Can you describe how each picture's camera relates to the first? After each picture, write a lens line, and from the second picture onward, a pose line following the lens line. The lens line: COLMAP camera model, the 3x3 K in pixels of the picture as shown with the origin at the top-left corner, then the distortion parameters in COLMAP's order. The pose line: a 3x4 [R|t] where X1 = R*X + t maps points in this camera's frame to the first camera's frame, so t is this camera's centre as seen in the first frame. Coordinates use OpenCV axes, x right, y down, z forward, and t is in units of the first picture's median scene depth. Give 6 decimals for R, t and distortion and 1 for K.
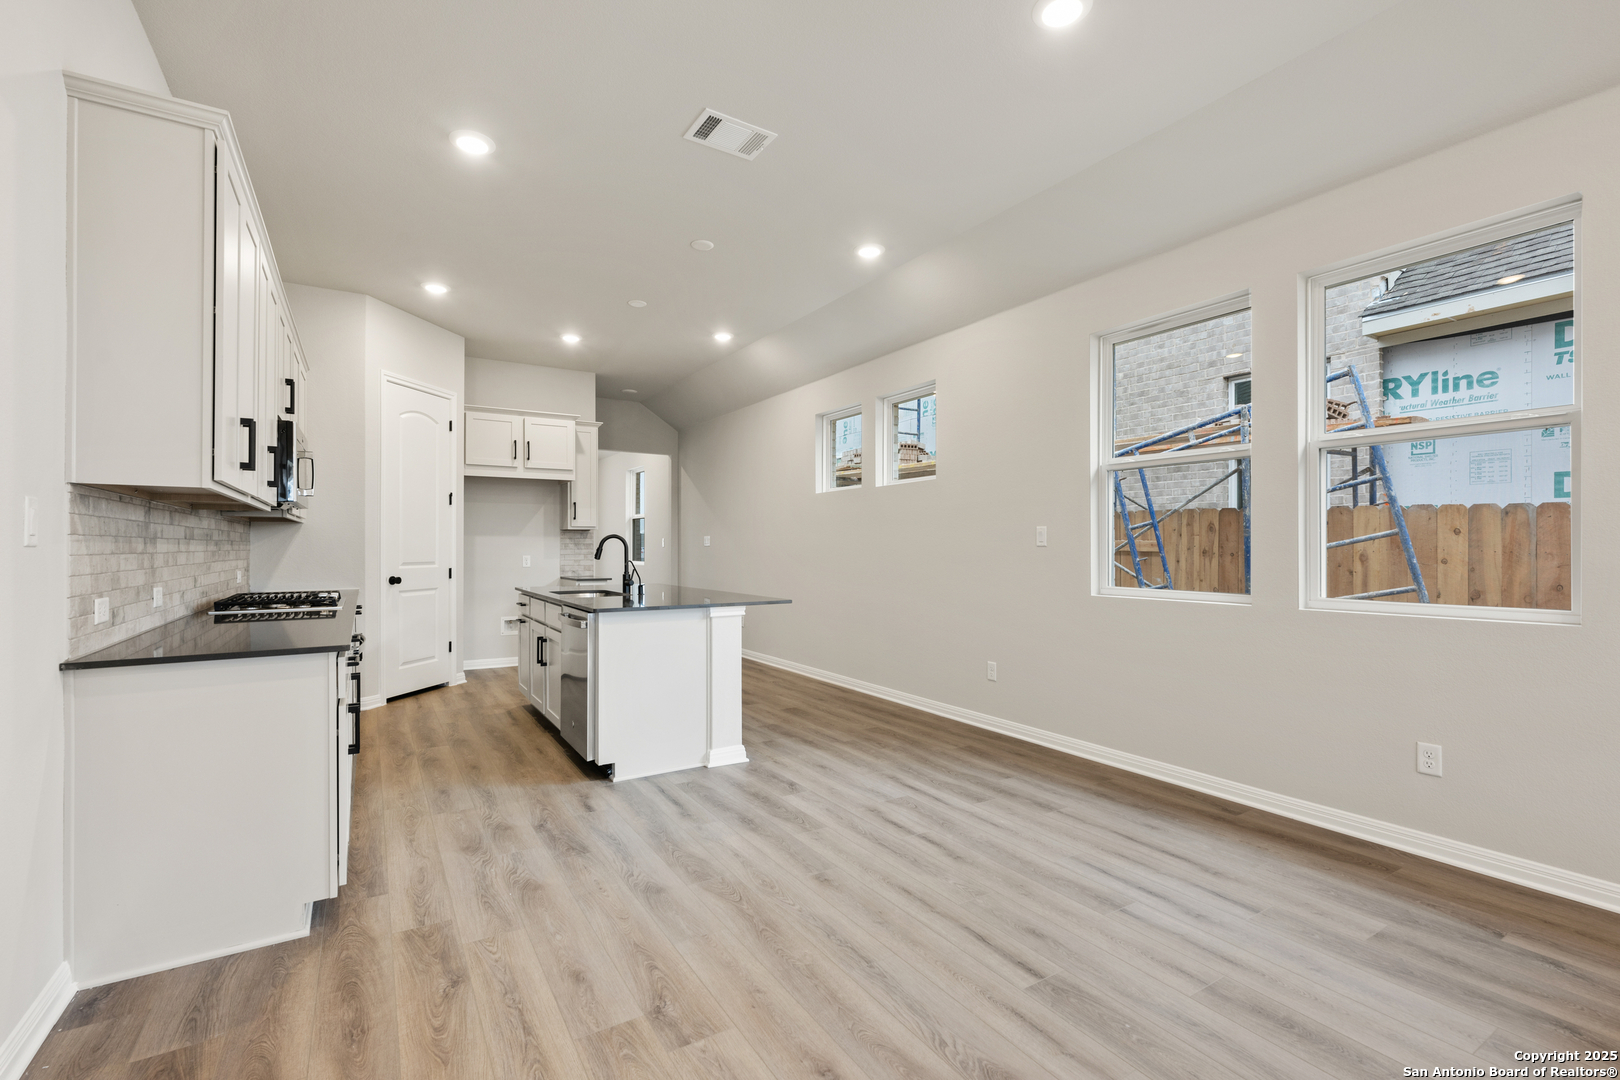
lens RADIAL K [[727.4, 0, 819.1], [0, 727.4, 543.0], [0, 0, 1]] dist [-0.001844, 0.000539]
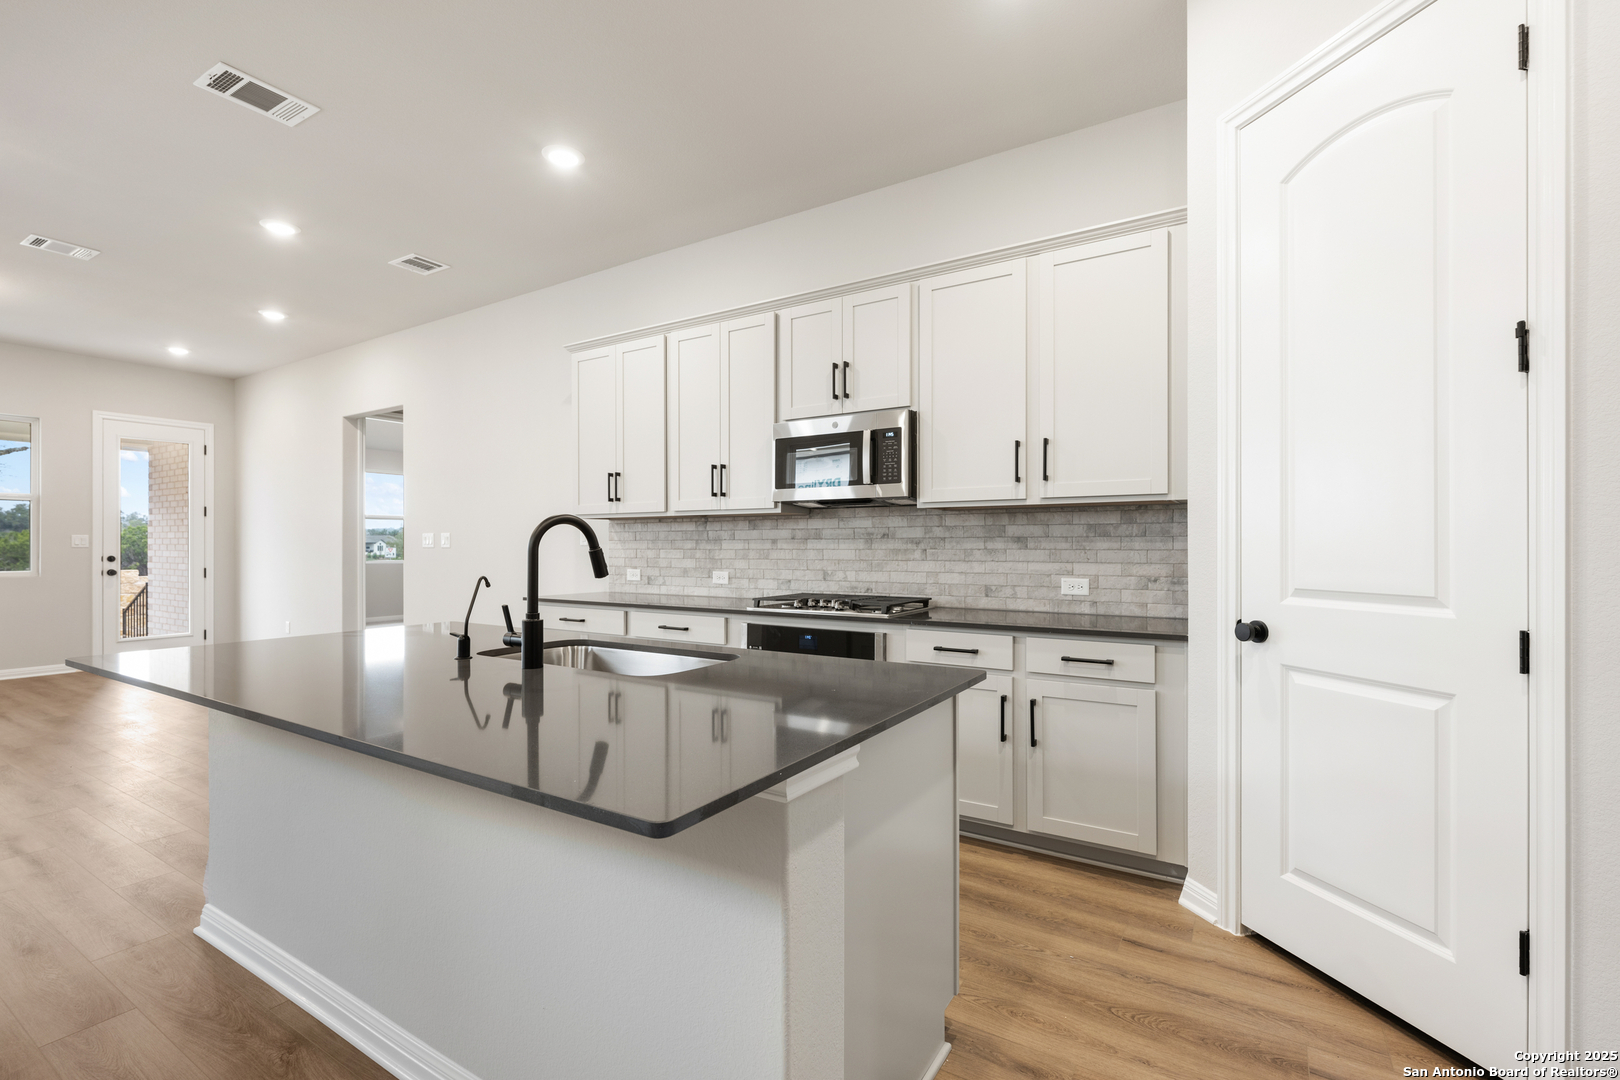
lens RADIAL K [[727.4, 0, 800.9], [0, 727.4, 544.0], [0, 0, 1]] dist [-0.001844, 0.000539]
pose [[-0.905776, 0.001865, -0.423753, -0.282022], [0.005148, 0.999965, -0.006603, 0.009393], [0.423725, -0.008162, -0.905754, 1.701774]]
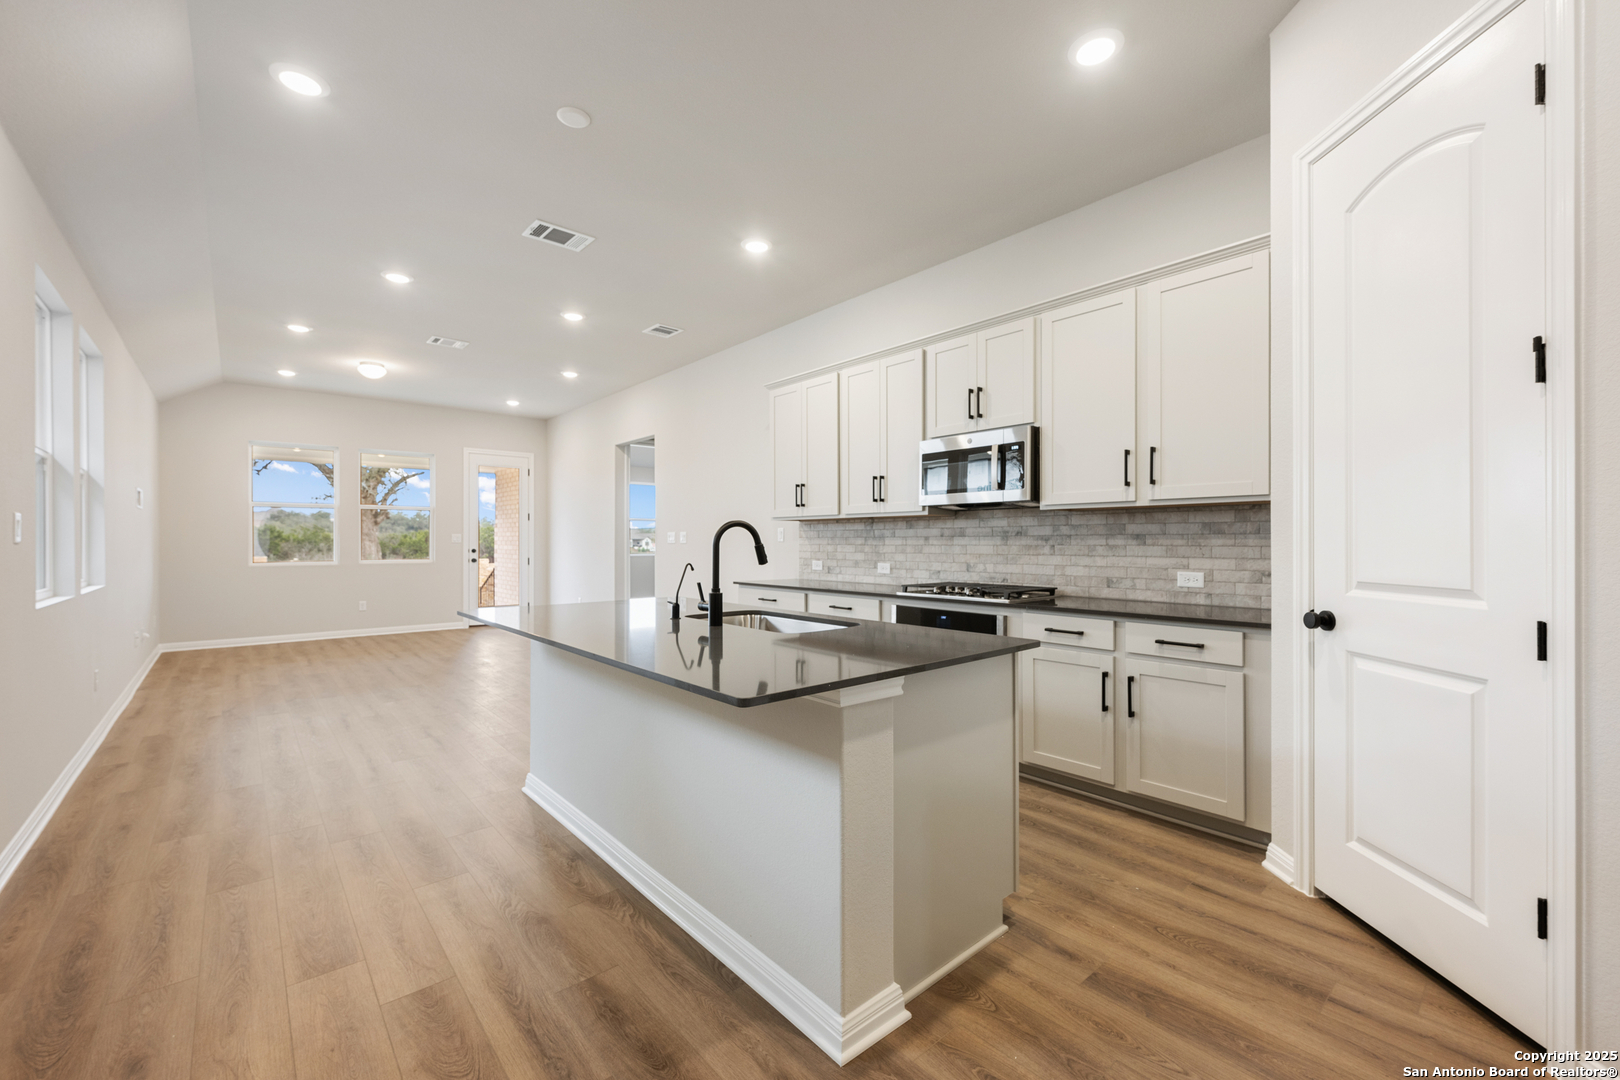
lens RADIAL K [[660.8, 0, 798.9], [0, 660.8, 539.8], [0, 0, 1]] dist [0.002433, 0.000216]
pose [[-0.990401, 0.001727, -0.138213, -0.314856], [0.002948, 0.999958, -0.008626, 0.009933], [0.138192, -0.008951, -0.990365, 1.828582]]
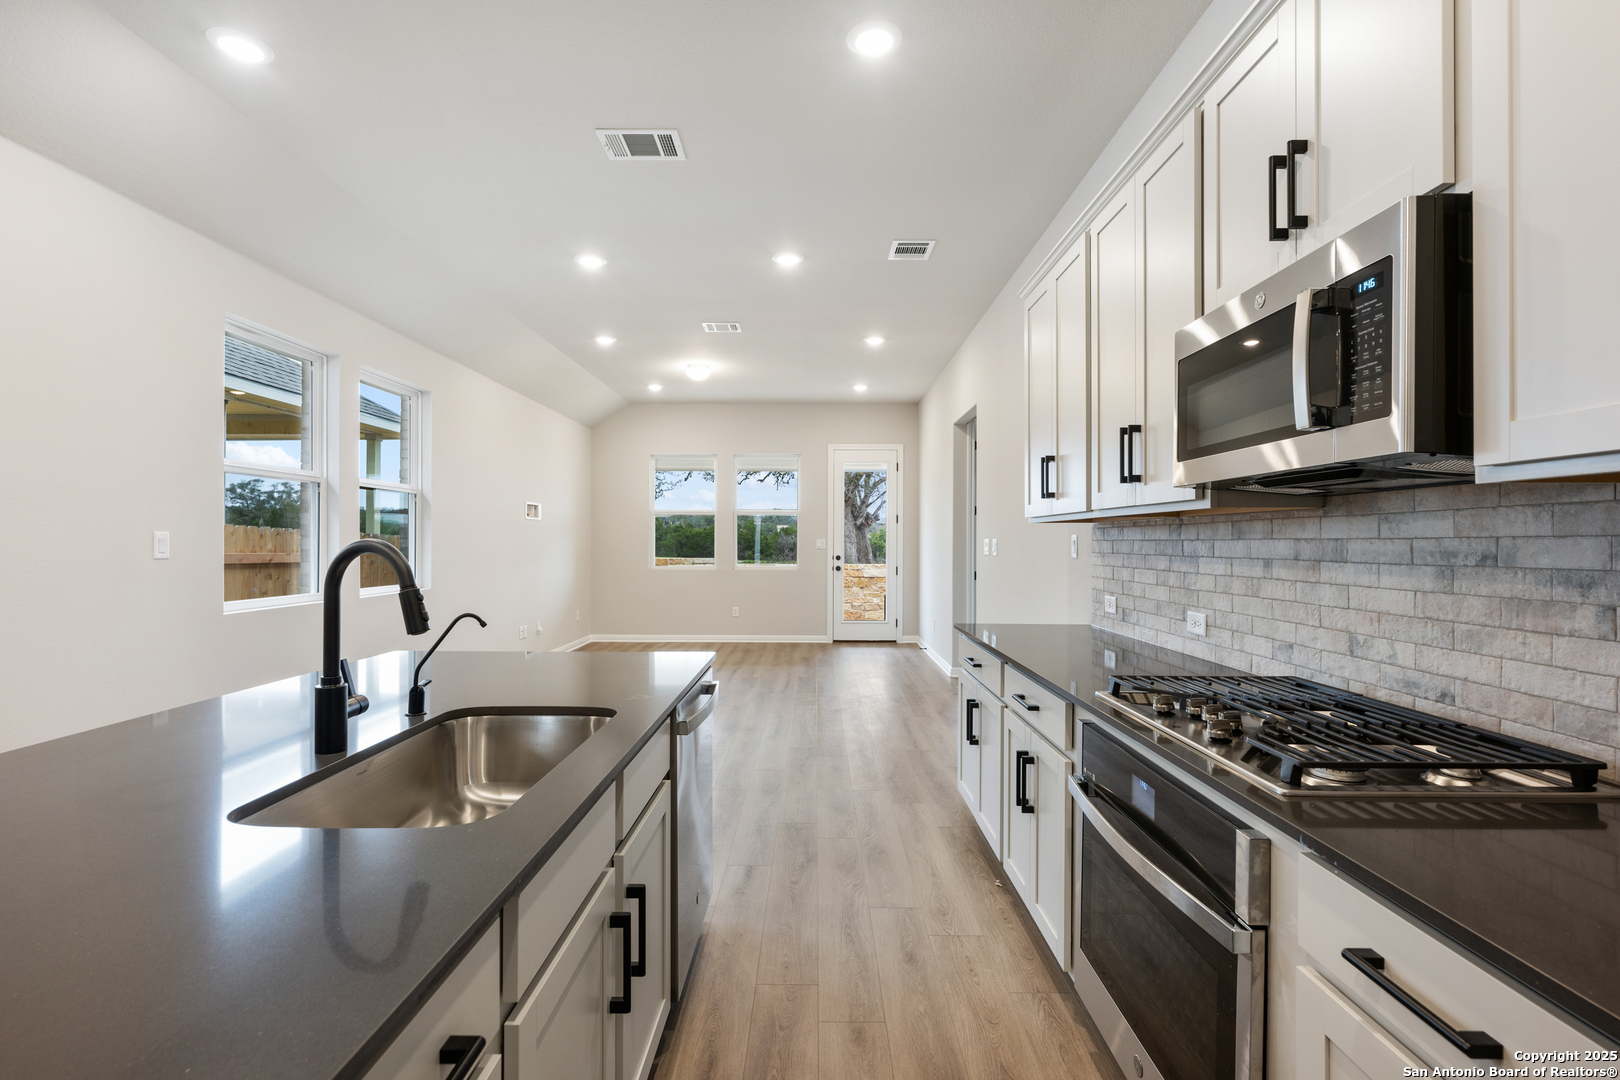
lens RADIAL K [[727.4, 0, 801.4], [0, 727.4, 539.2], [0, 0, 1]] dist [-0.001844, 0.000539]
pose [[-0.836308, 0.001753, 0.548257, -0.683374], [-0.004078, 0.999947, -0.009417, -0.011907], [-0.548244, -0.010111, -0.836257, 1.379233]]
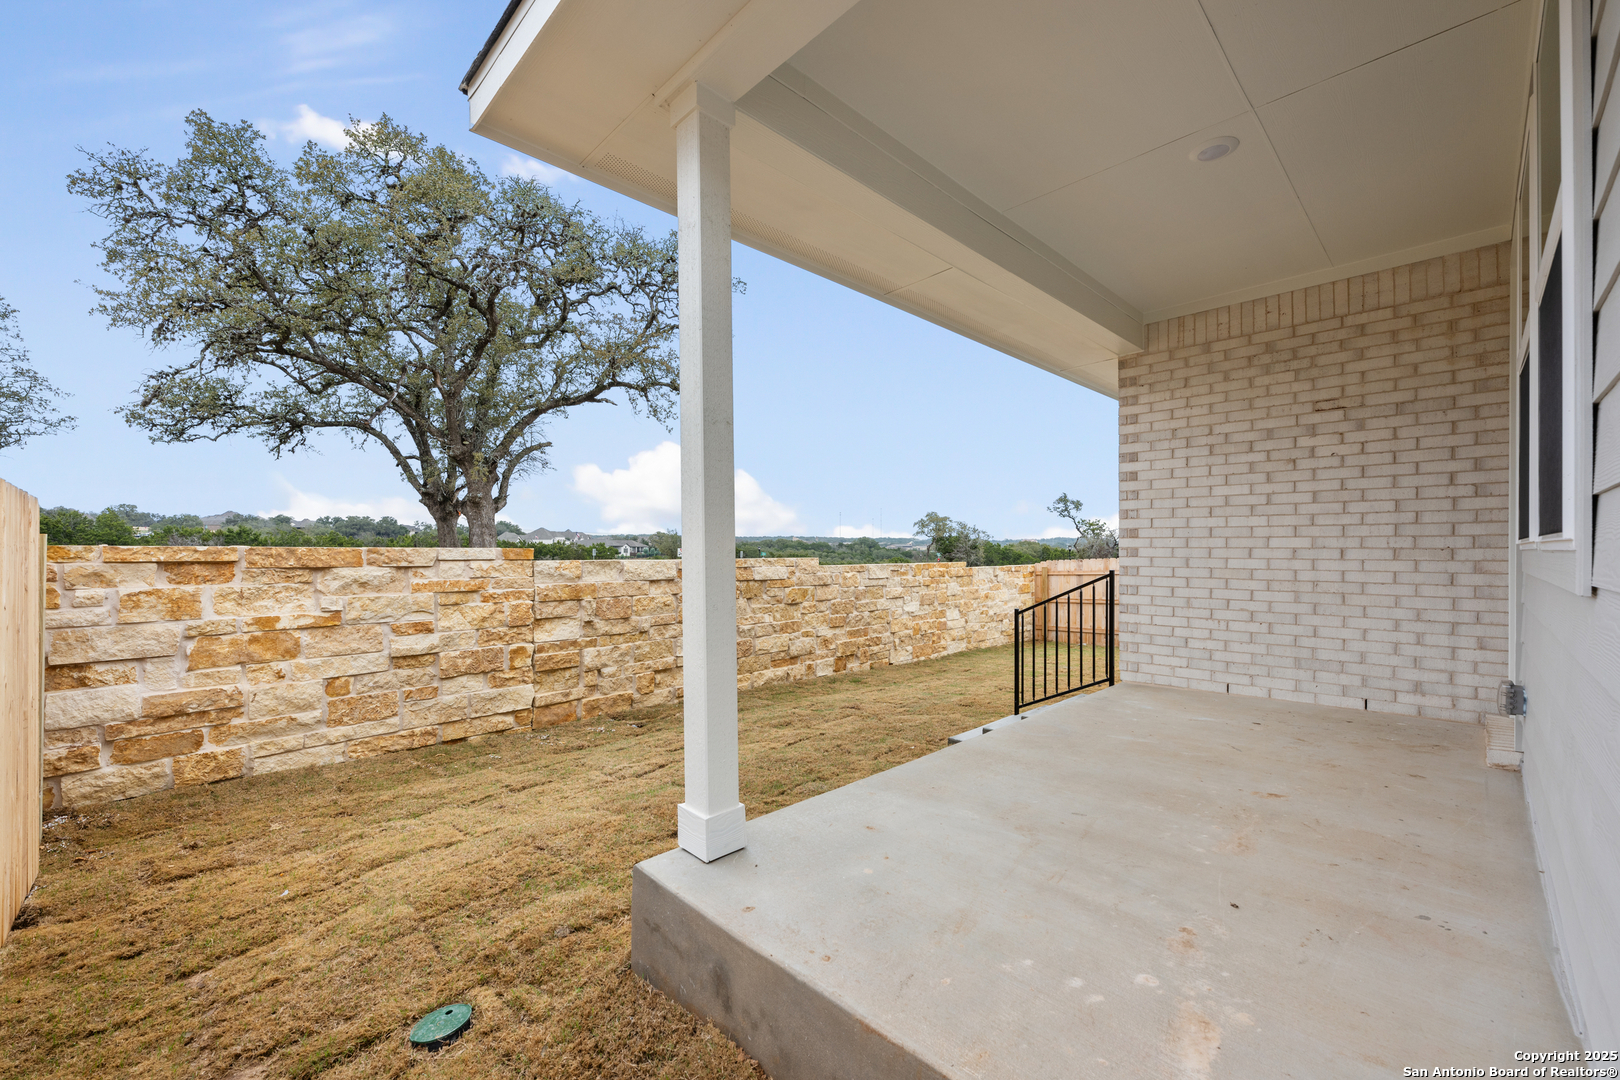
lens RADIAL K [[646.6, 0, 805.1], [0, 646.6, 547.0], [0, 0, 1]] dist [0.000306, -0.000282]
pose [[-0.978996, -0.000740, -0.203880, 1.510180], [0.001234, 0.999954, -0.009555, 0.071174], [0.203878, -0.009606, -0.978949, -0.106516]]
